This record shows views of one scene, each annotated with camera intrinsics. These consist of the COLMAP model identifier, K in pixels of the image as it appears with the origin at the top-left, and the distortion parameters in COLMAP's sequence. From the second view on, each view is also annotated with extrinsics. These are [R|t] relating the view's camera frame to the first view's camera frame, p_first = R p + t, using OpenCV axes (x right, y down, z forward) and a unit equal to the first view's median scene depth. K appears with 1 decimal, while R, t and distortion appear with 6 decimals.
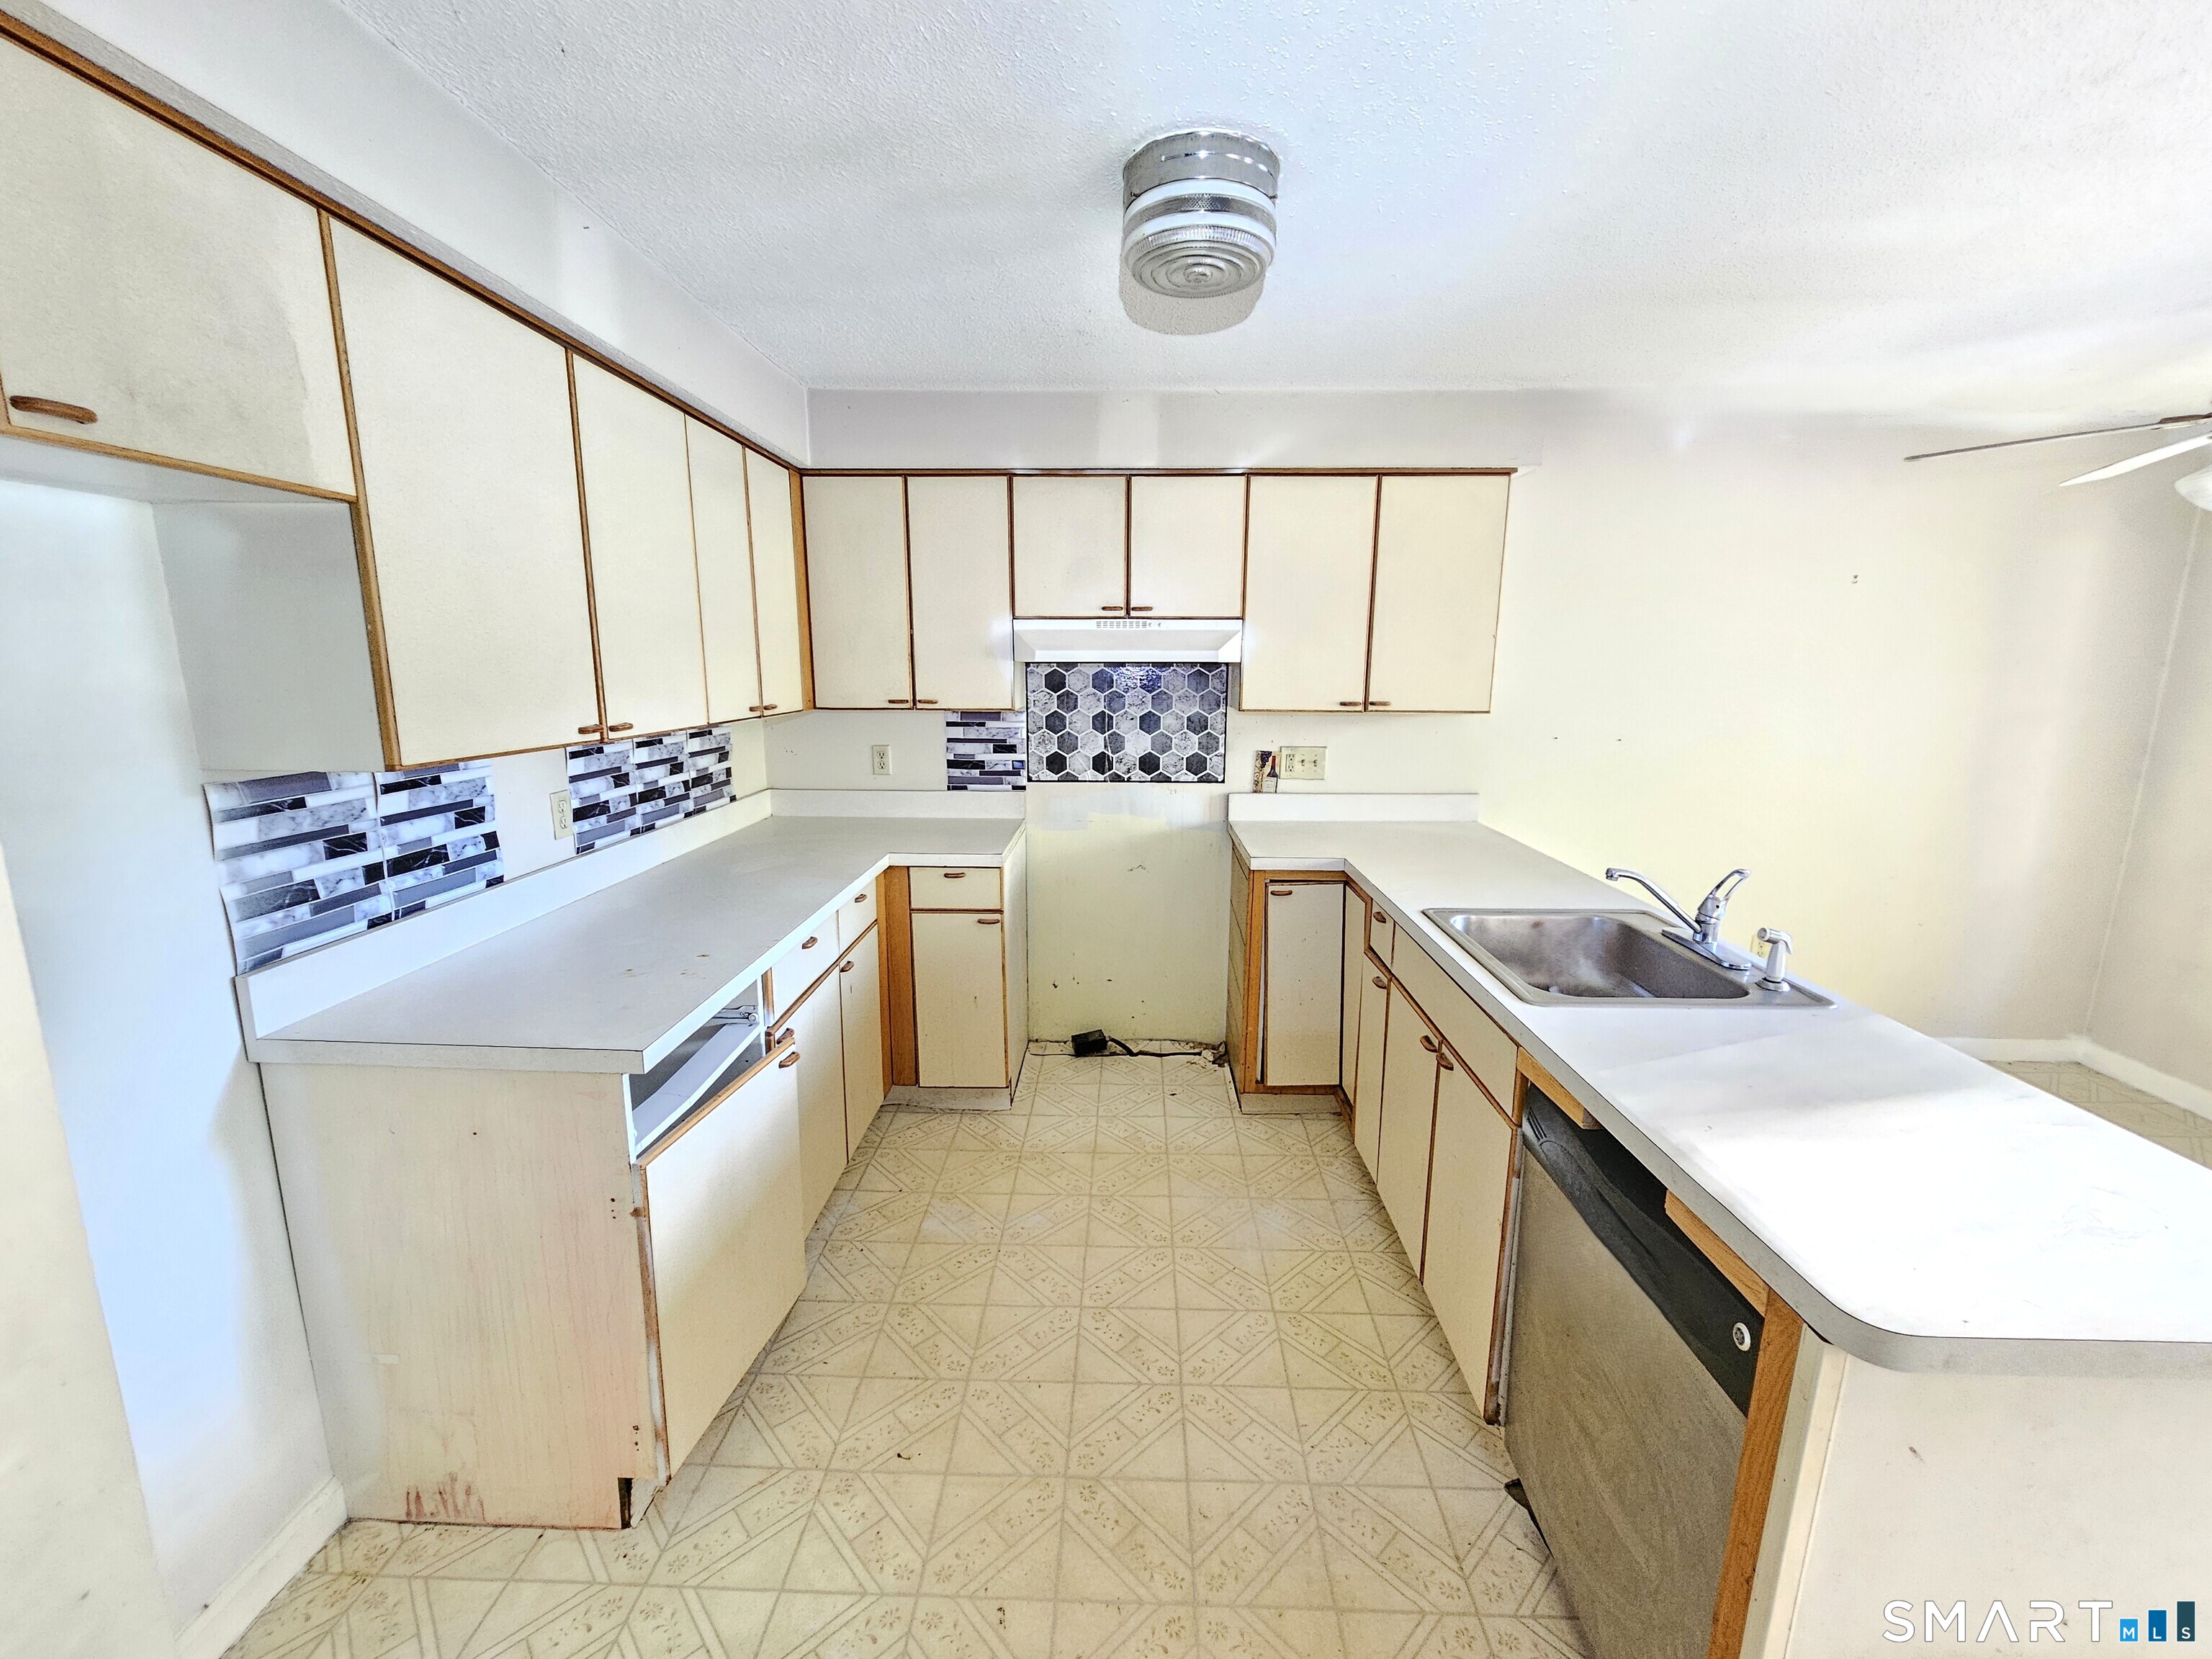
lens RADIAL K [[898.4, 0, 1100.3], [0, 898.4, 828.8], [0, 0, 1]] dist [-0.011309, -0.000048]
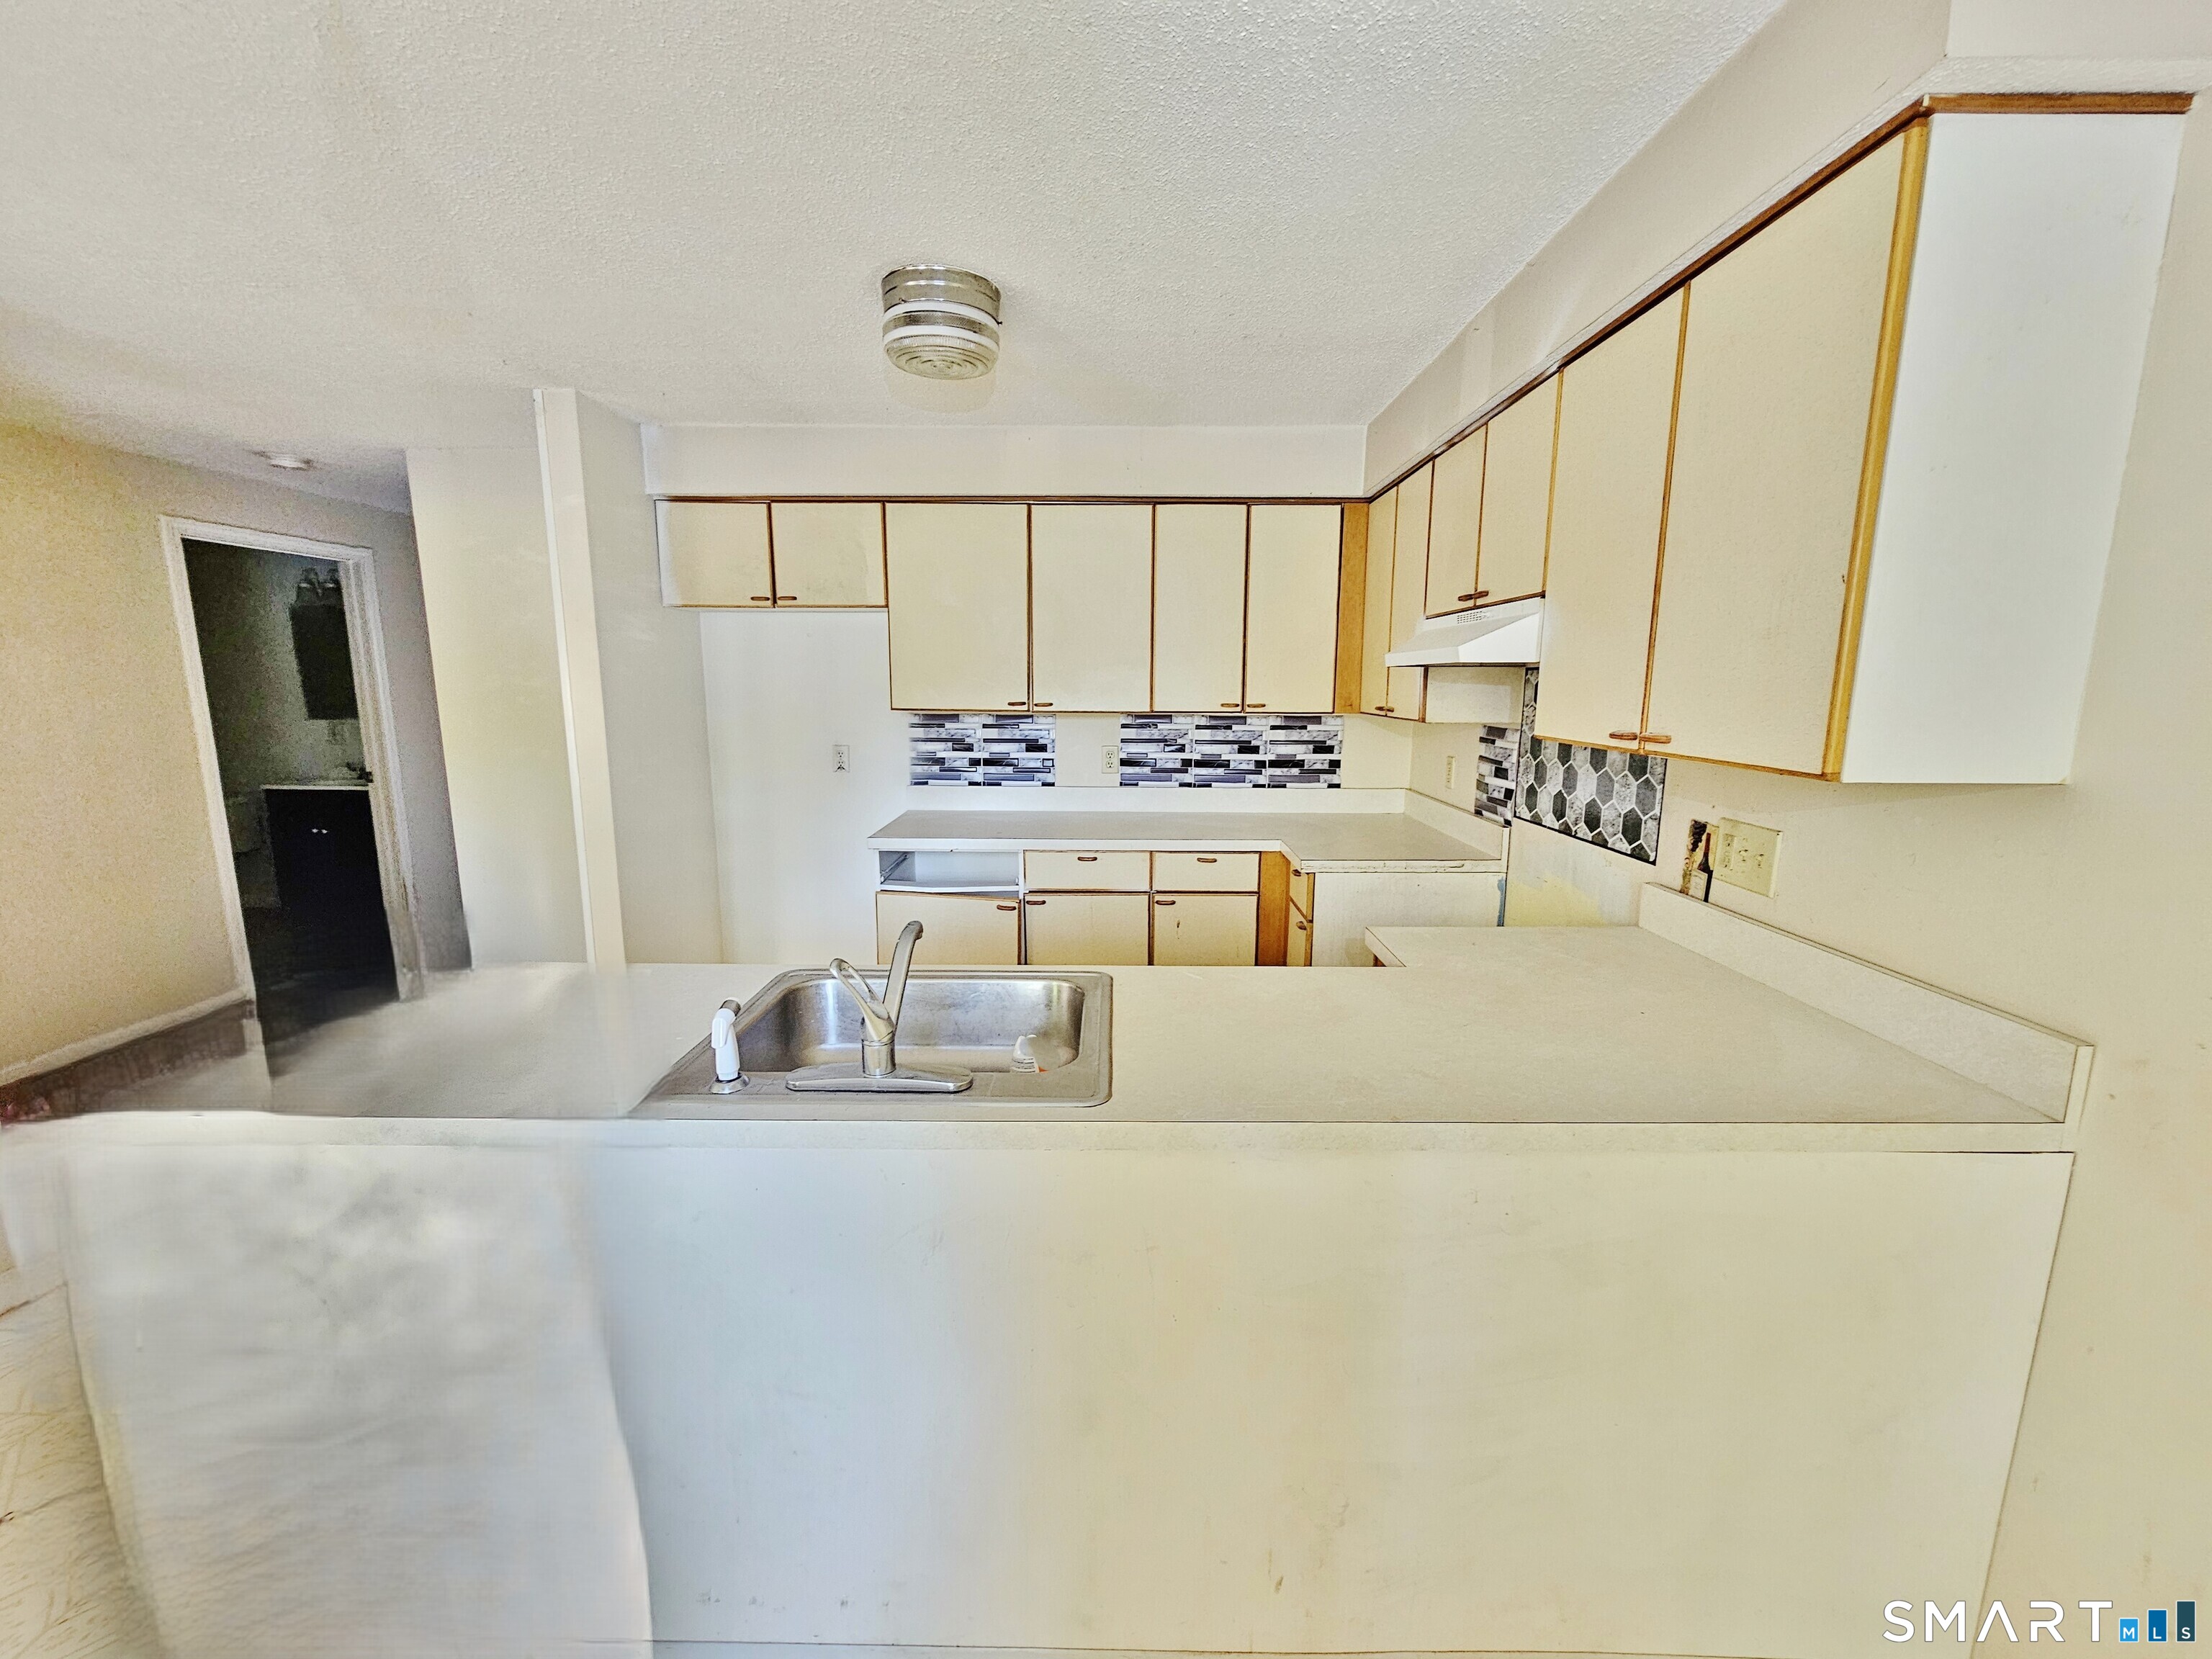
lens RADIAL K [[898.4, 0, 1103.2], [0, 898.4, 830.6], [0, 0, 1]] dist [-0.011309, -0.000048]
pose [[0.025316, 0.162694, -0.986352, 0.727720], [-0.190228, 0.969424, 0.155019, -0.097621], [0.981413, 0.183707, 0.055491, 0.609841]]
